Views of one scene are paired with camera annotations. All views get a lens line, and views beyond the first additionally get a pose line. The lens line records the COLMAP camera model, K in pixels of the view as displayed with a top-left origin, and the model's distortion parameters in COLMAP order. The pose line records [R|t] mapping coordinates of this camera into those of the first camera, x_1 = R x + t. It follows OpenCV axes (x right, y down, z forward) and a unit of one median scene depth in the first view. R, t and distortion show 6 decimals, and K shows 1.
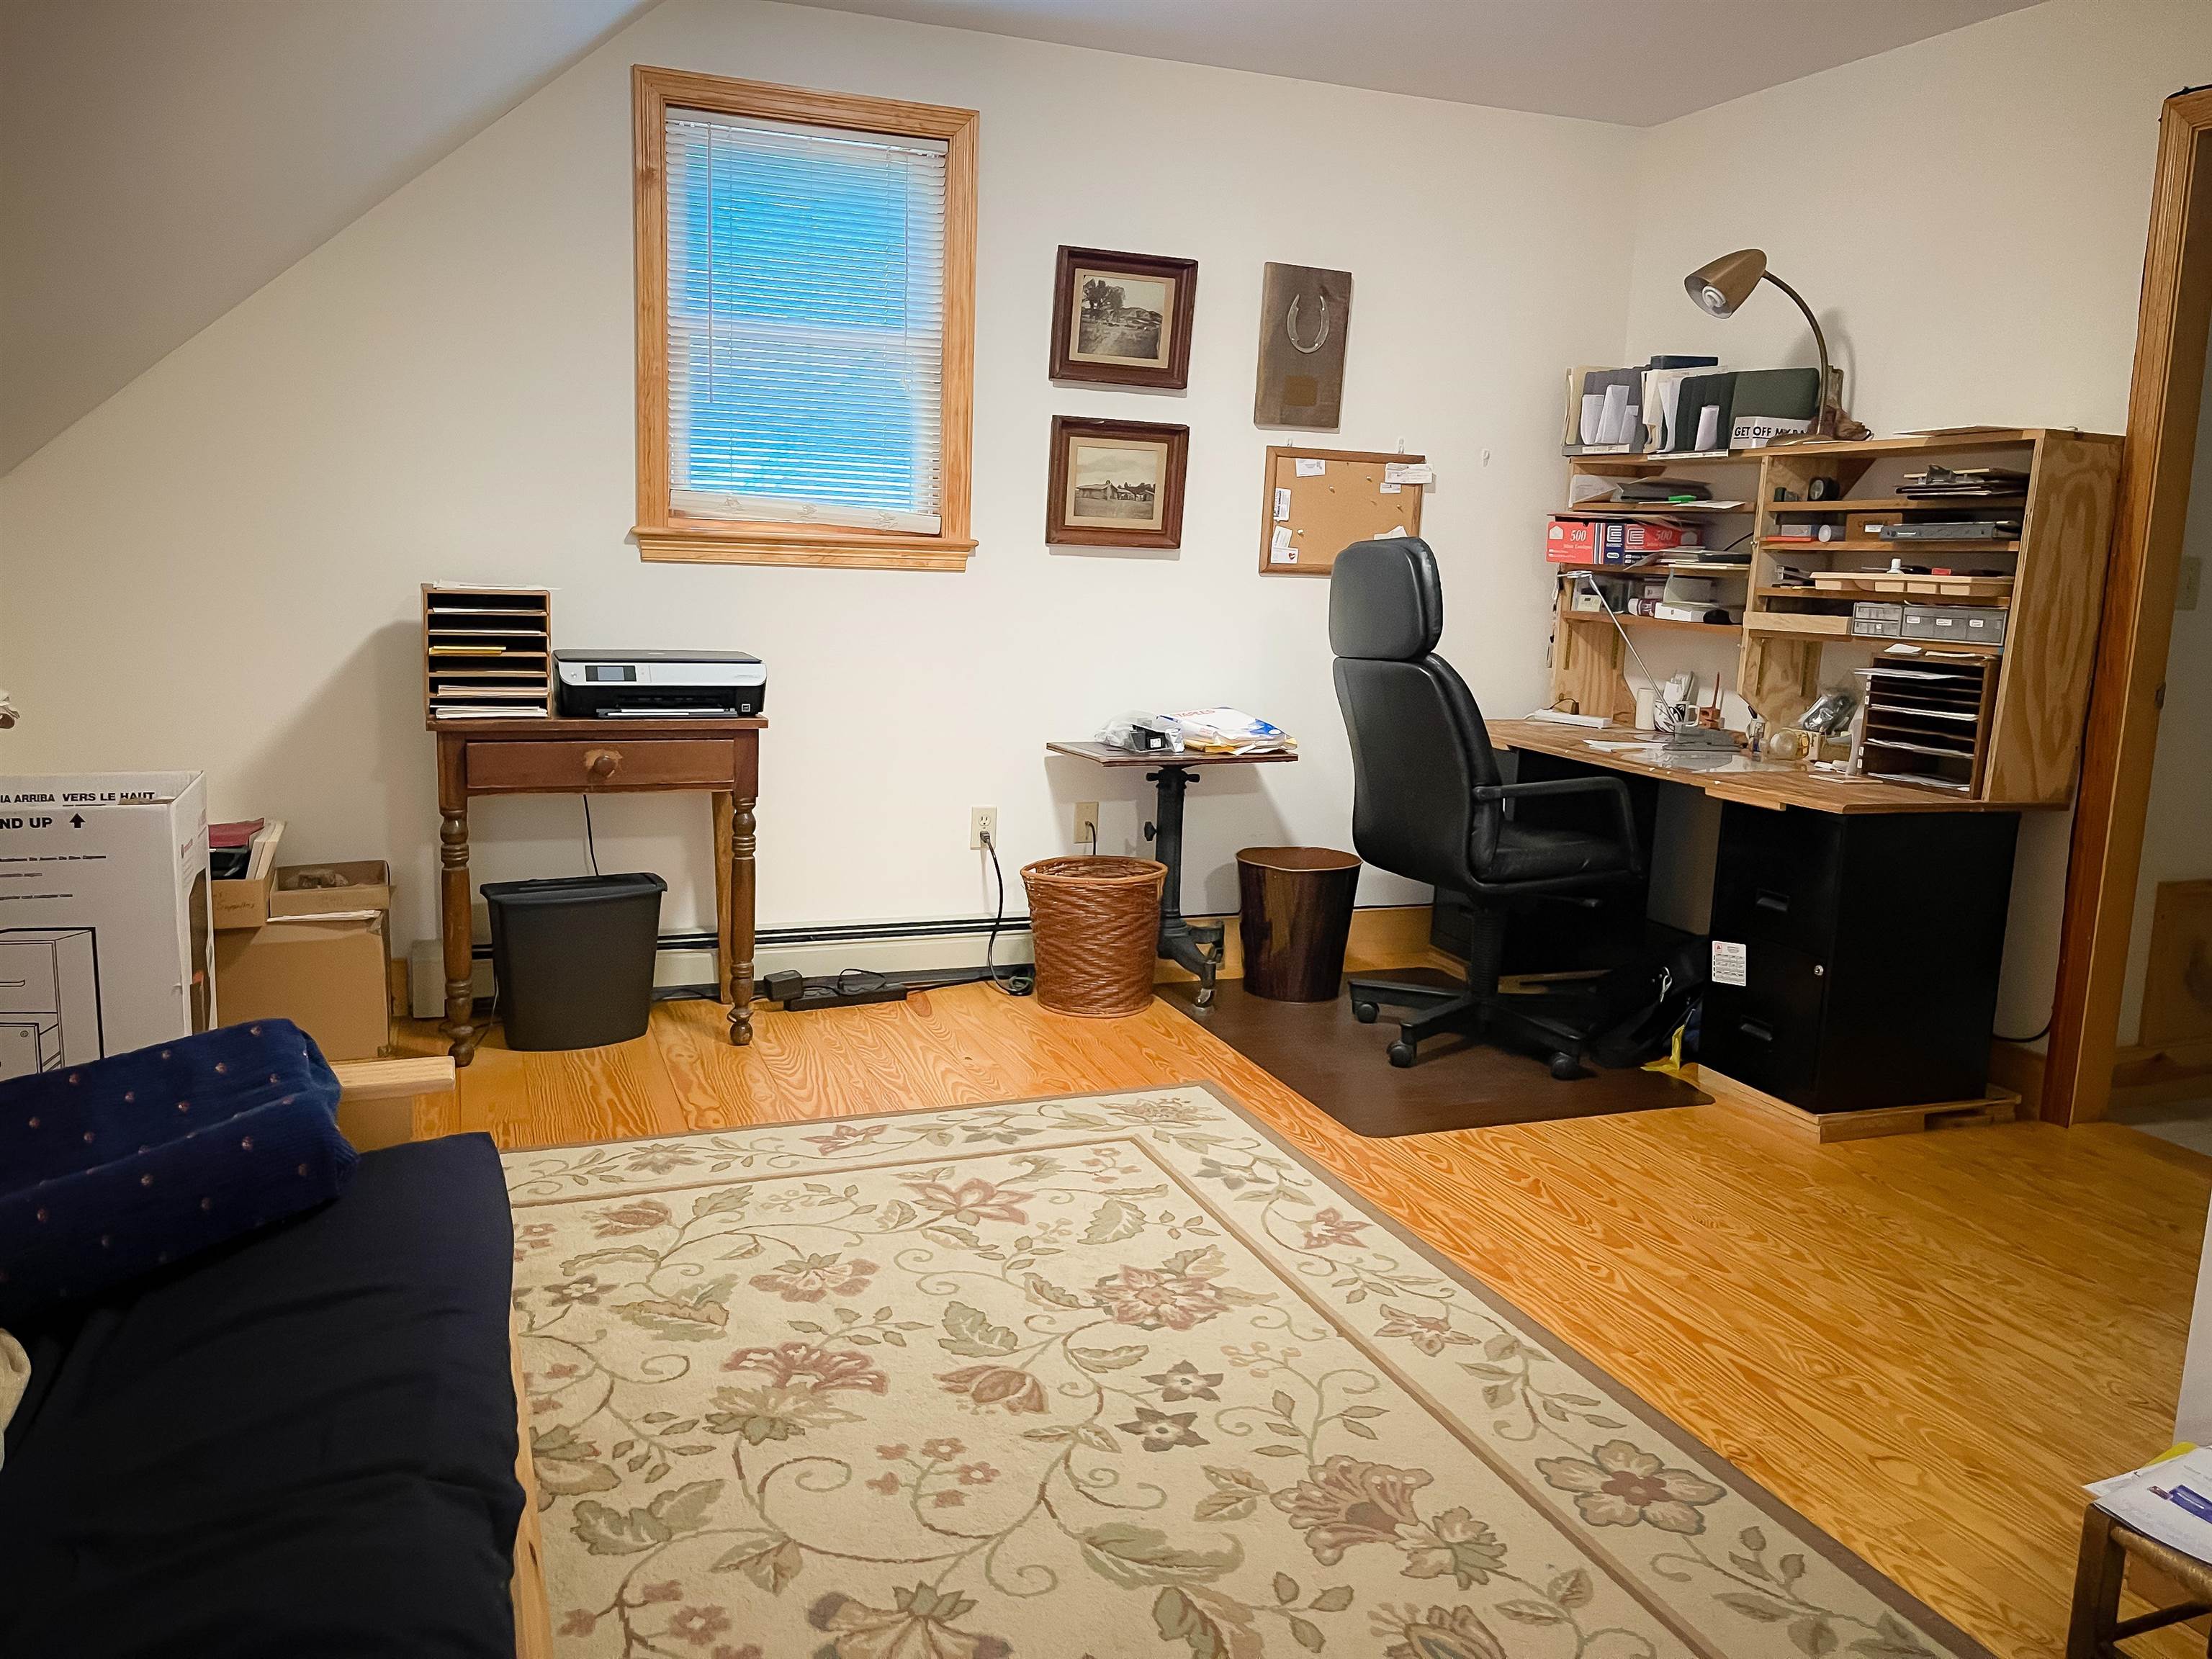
lens RADIAL K [[1677.3, 0, 1123.5], [0, 1677.3, 819.6], [0, 0, 1]] dist [0.063086, -0.077721]
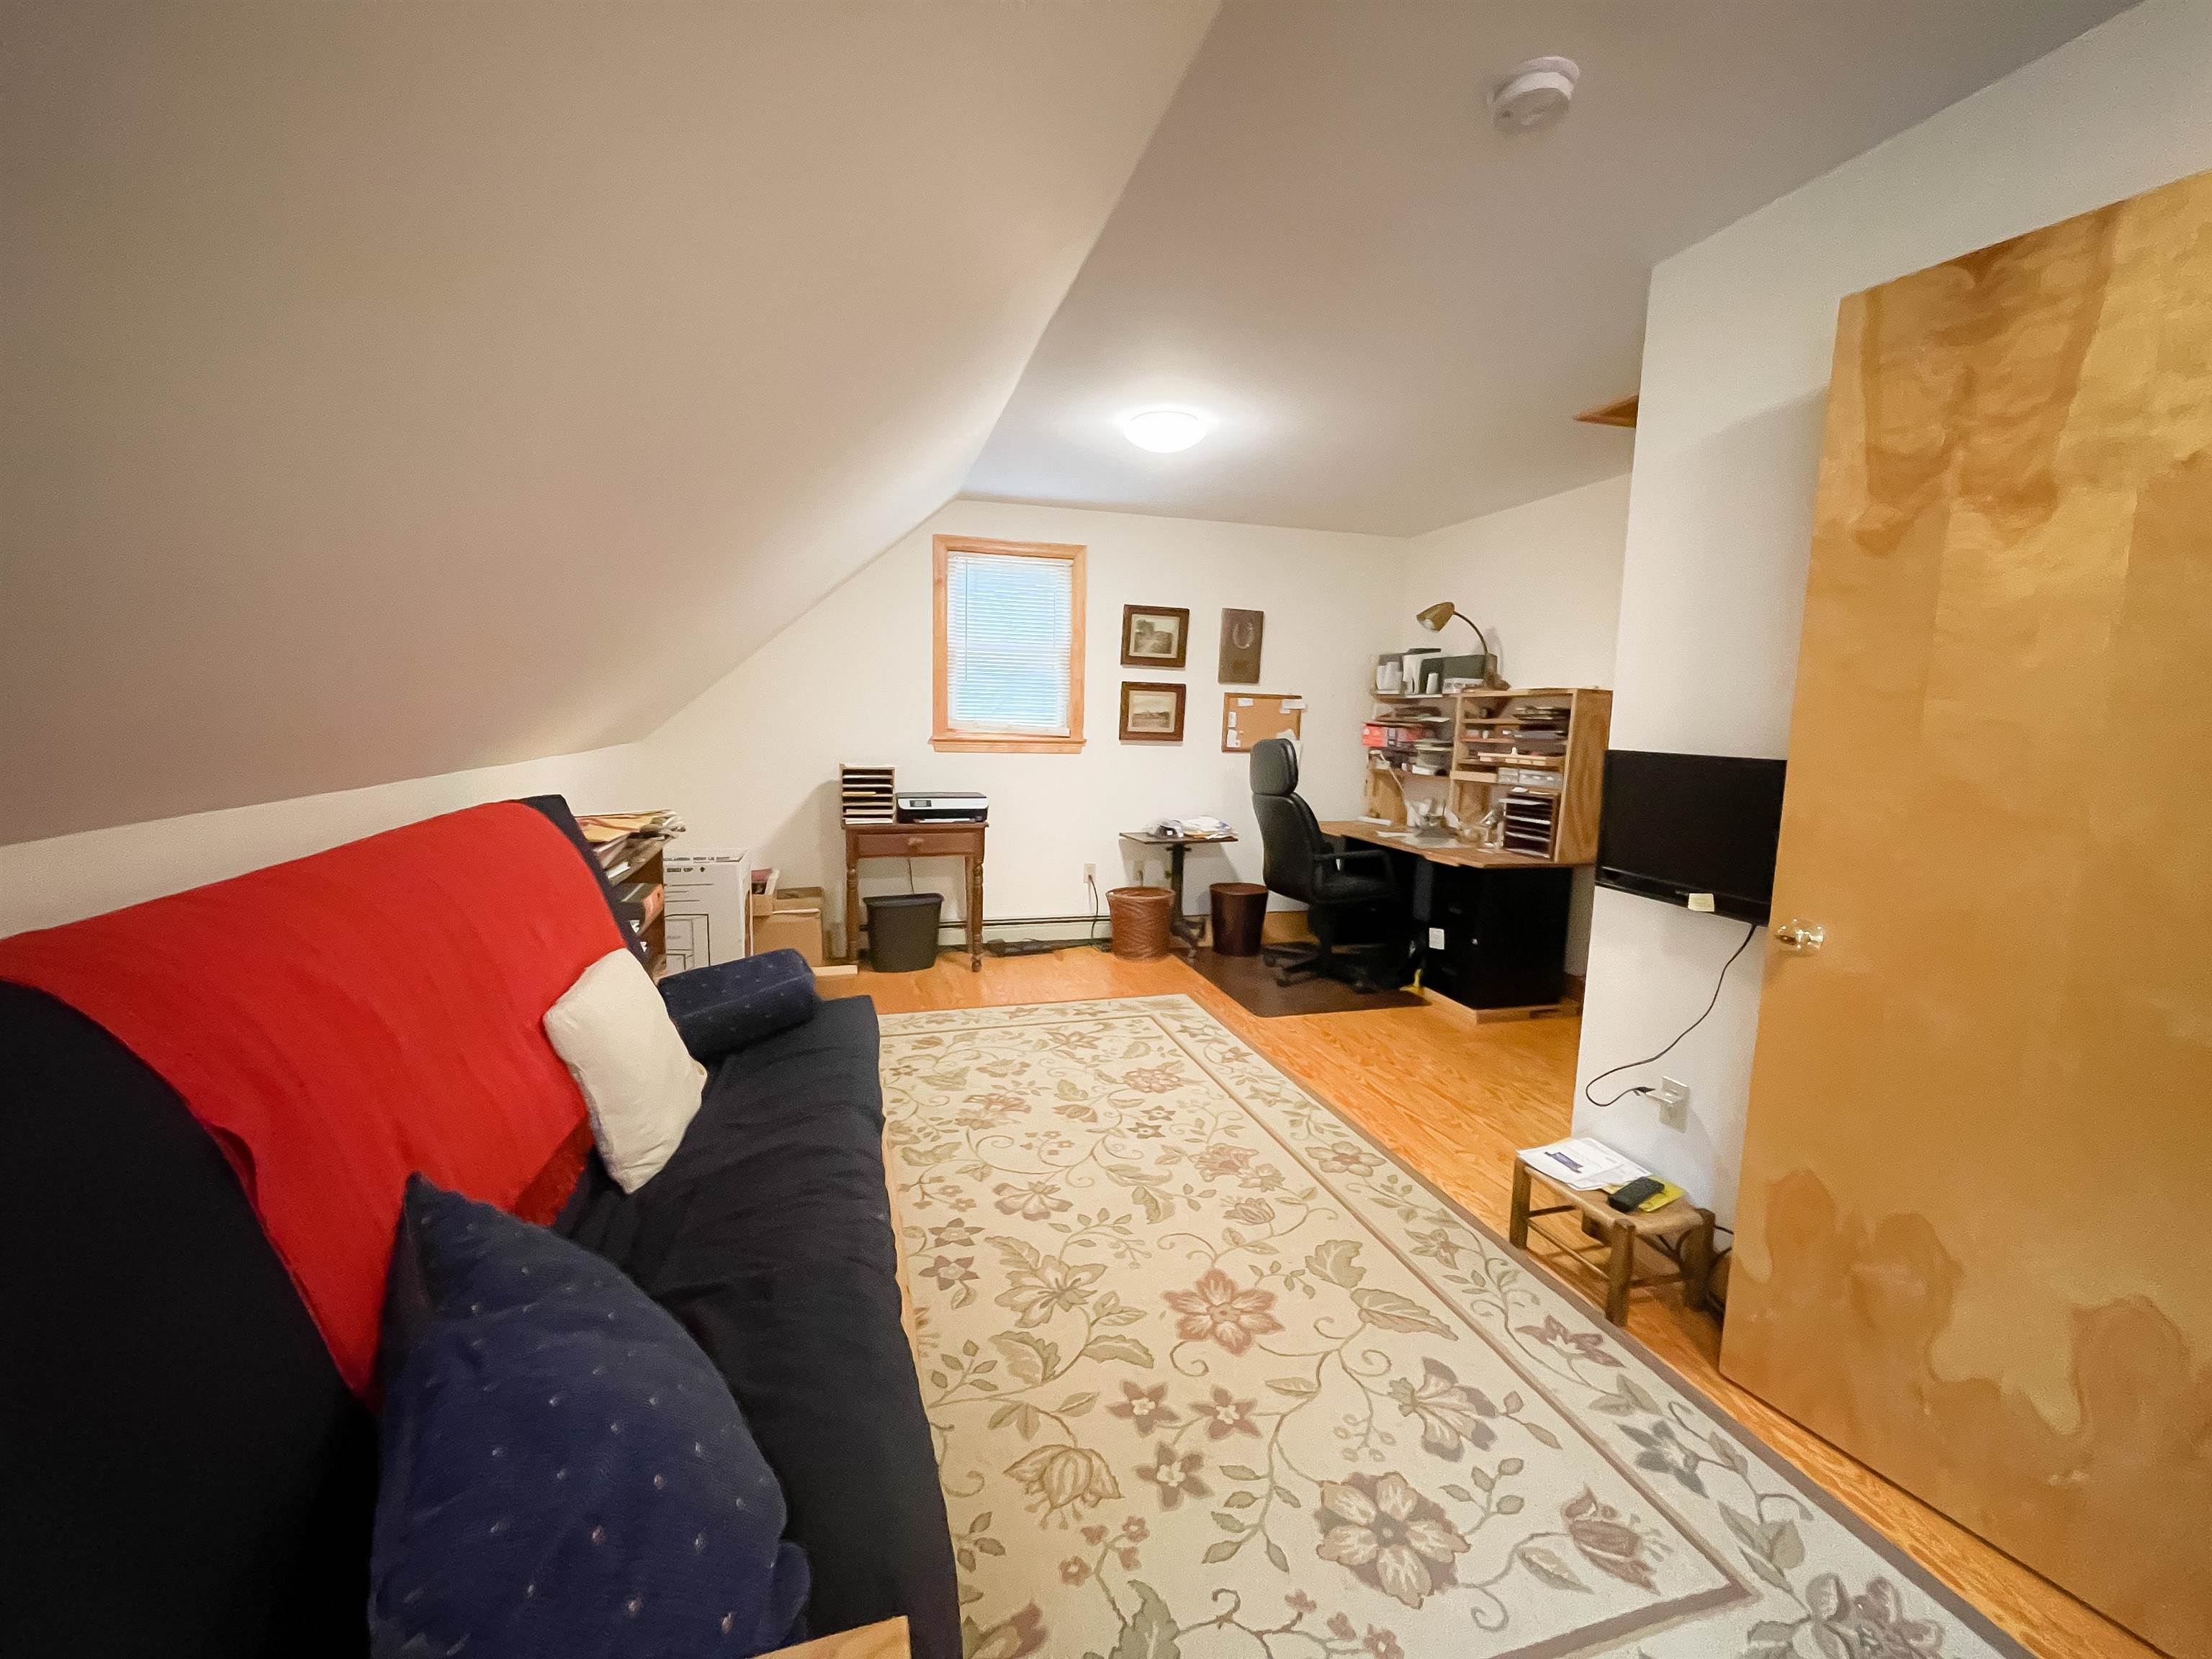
lens RADIAL K [[898.7, 0, 1106.0], [0, 898.7, 829.5], [0, 0, 1]] dist [-0.002956, -0.000530]
pose [[0.995758, -0.000983, -0.092009, 0.051064], [-0.002872, 0.999124, -0.041756, -0.002962], [0.091970, 0.041843, 0.994882, -0.162549]]
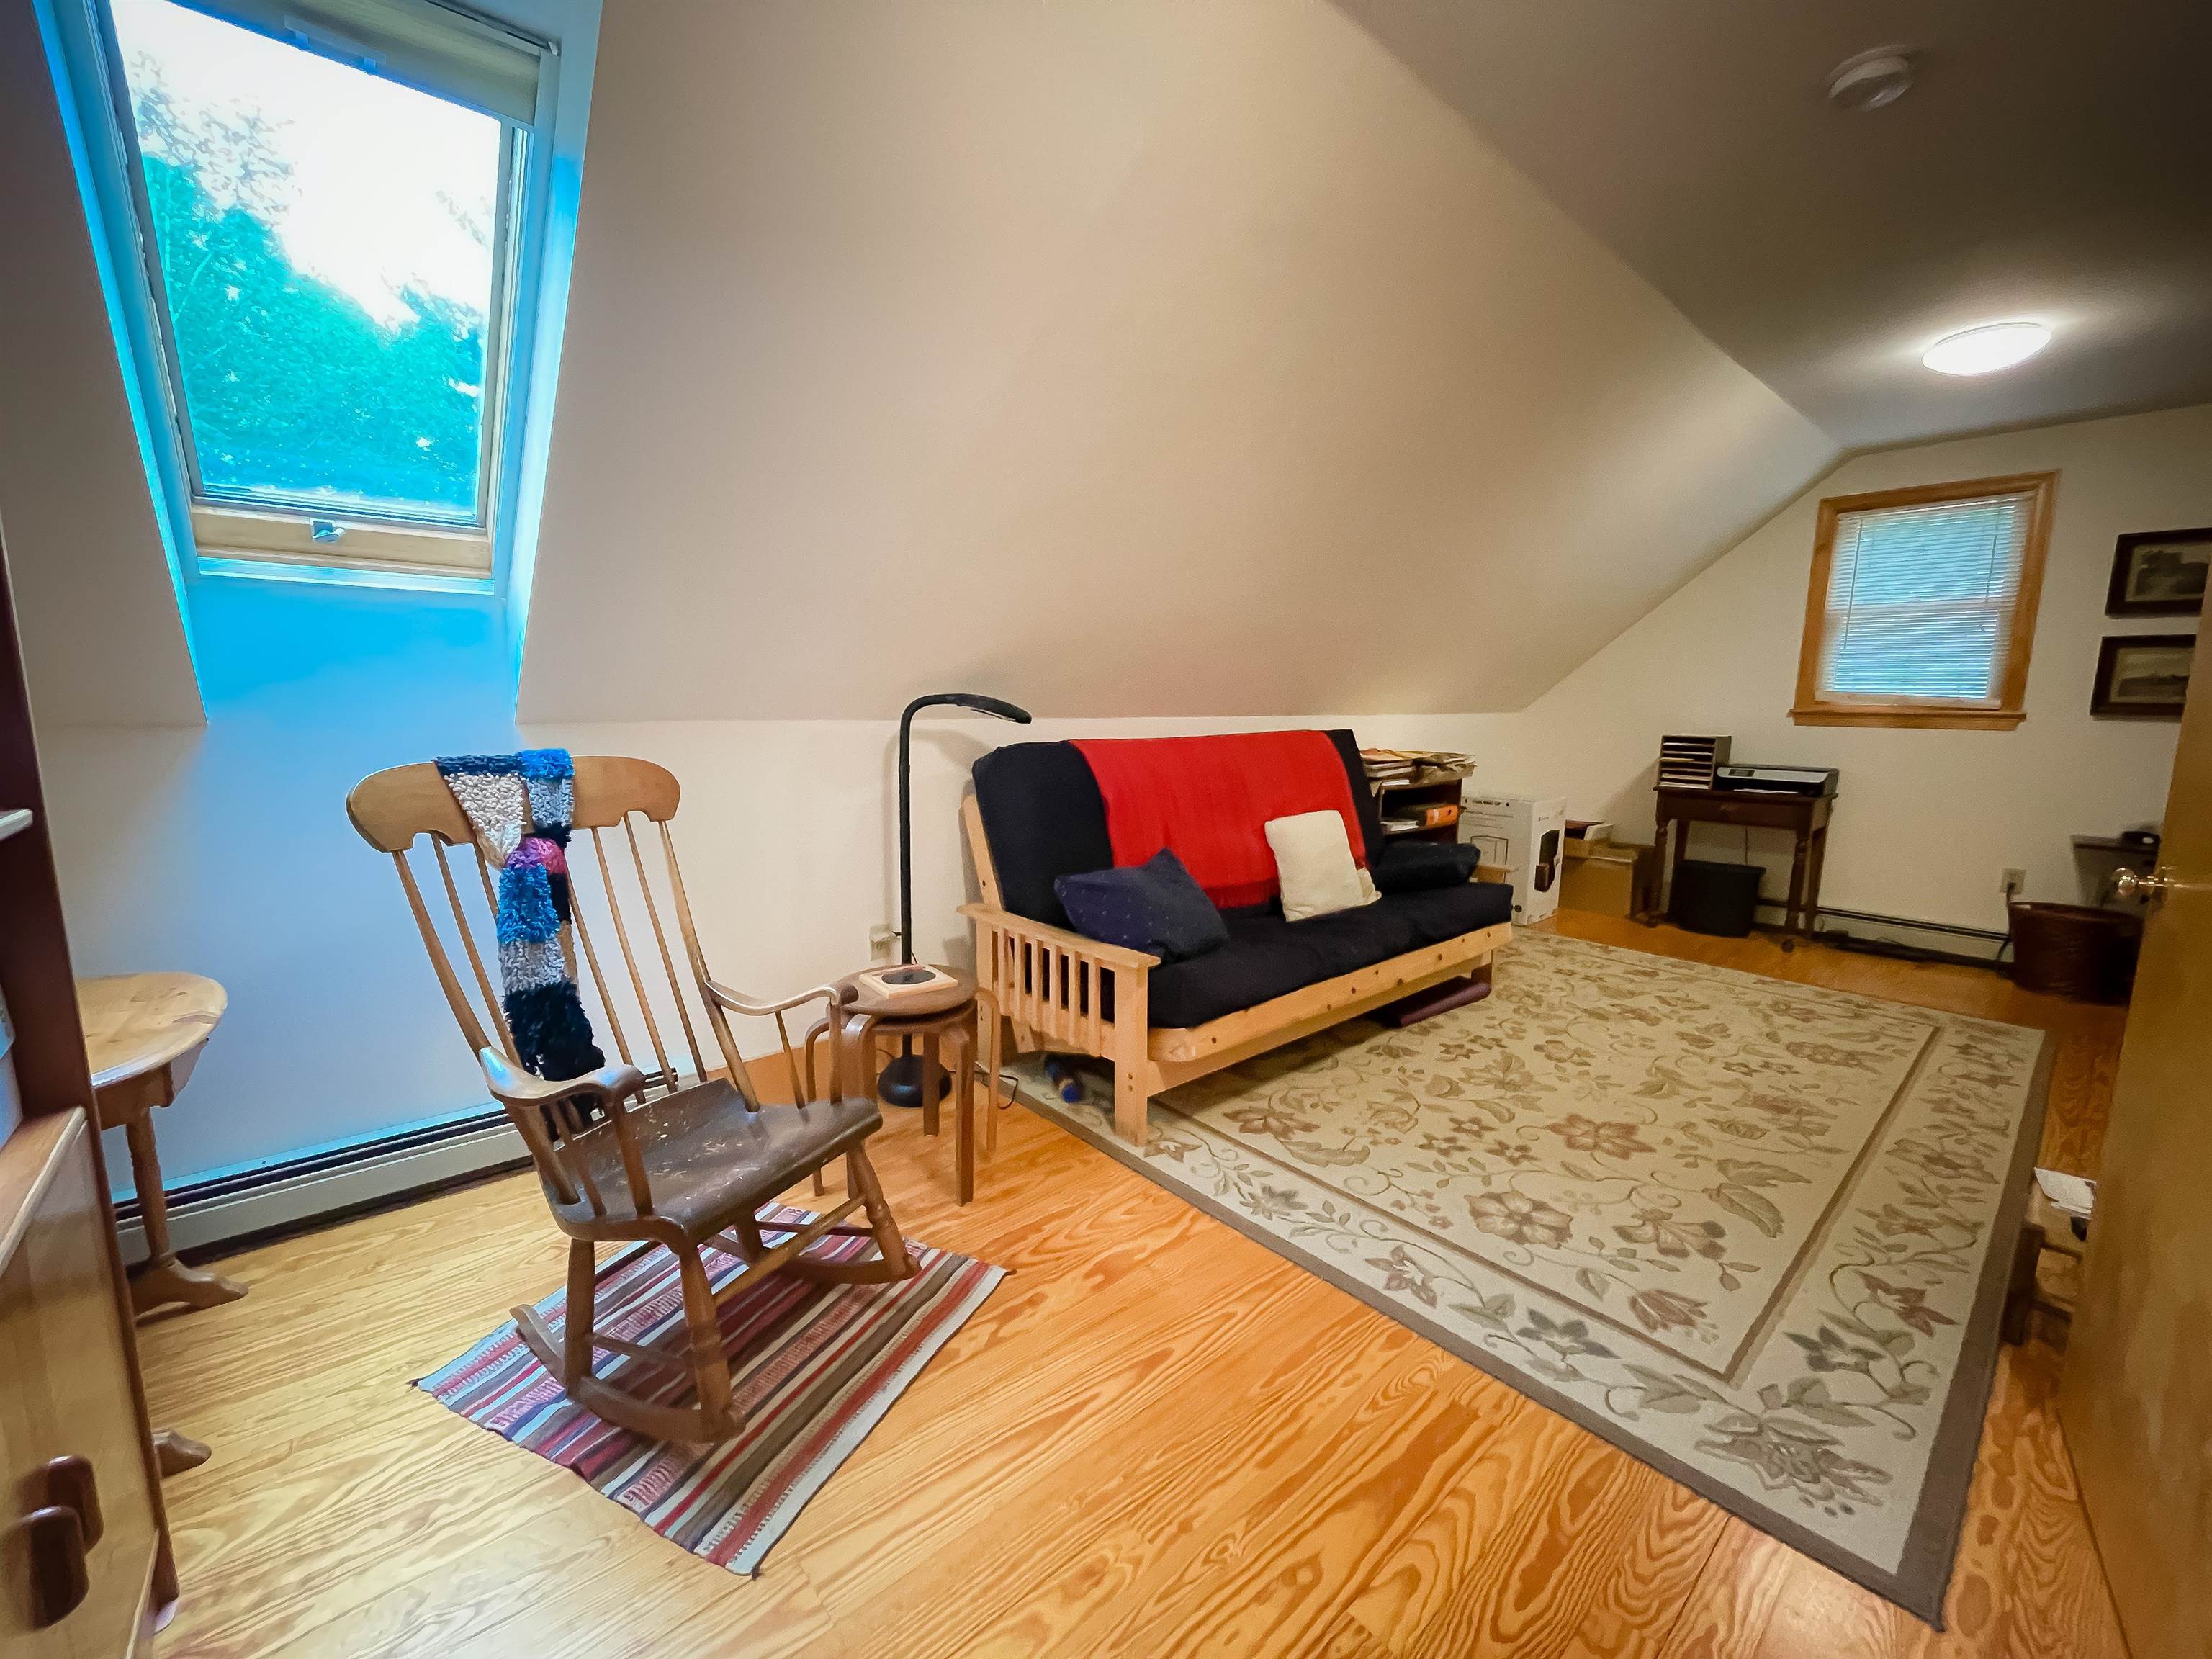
lens RADIAL K [[898.7, 0, 1106.0], [0, 898.7, 829.5], [0, 0, 1]] dist [-0.002956, -0.000530]
pose [[0.341818, 0.104167, -0.933975, 0.542931], [-0.153829, 0.986635, 0.053742, 0.056099], [0.927091, 0.125302, 0.353274, -0.216538]]
